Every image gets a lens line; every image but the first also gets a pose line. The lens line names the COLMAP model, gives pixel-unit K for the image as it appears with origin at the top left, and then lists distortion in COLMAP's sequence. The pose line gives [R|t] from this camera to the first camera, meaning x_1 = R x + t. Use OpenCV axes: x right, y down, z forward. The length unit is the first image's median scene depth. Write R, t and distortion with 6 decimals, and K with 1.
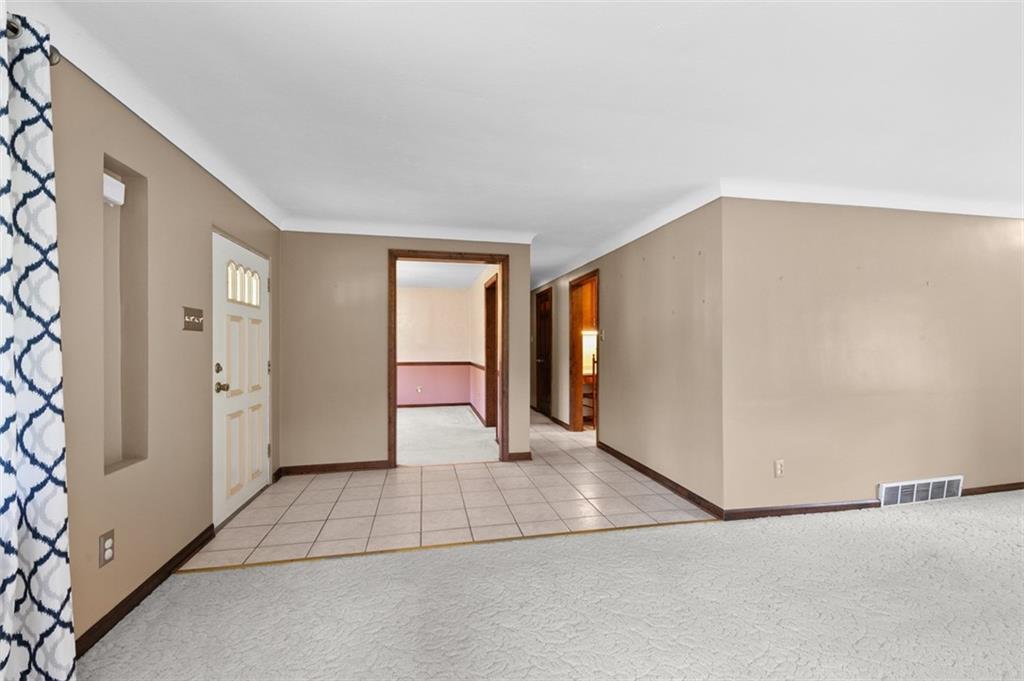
lens RADIAL K [[408.2, 0, 512.0], [0, 408.2, 340.5], [0, 0, 1]] dist [0.002464, 0.000000]
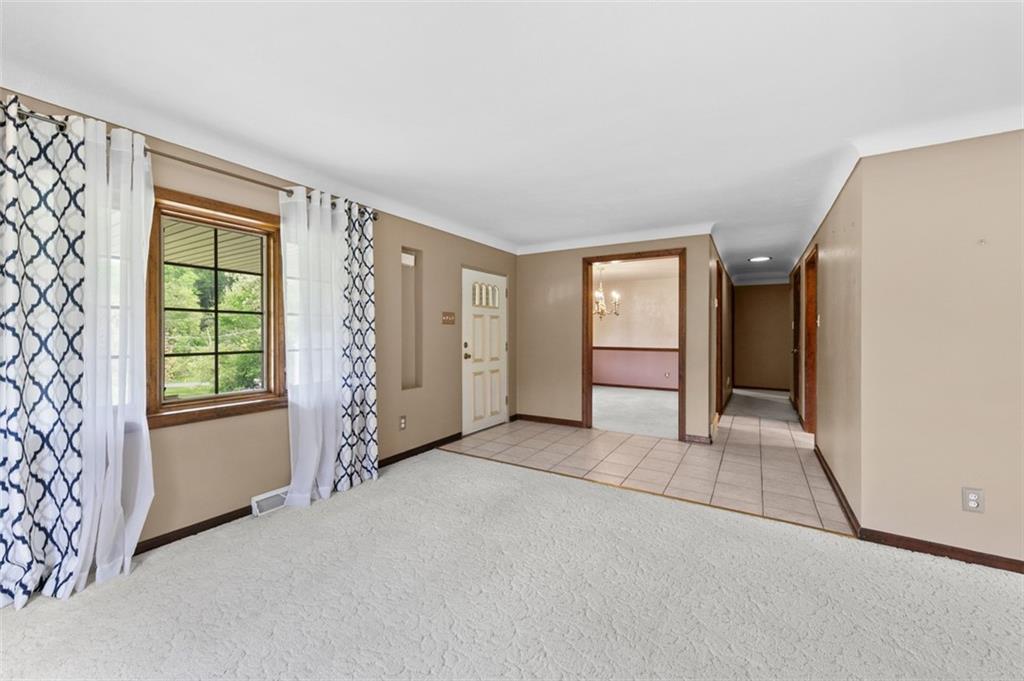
lens RADIAL K [[401.8, 0, 509.9], [0, 401.8, 329.5], [0, 0, 1]] dist [-0.000414, -0.000300]
pose [[0.723064, -0.002588, -0.690776, 0.557650], [0.005471, 0.999983, 0.001980, -0.001836], [0.690760, -0.005211, 0.723066, -0.104106]]
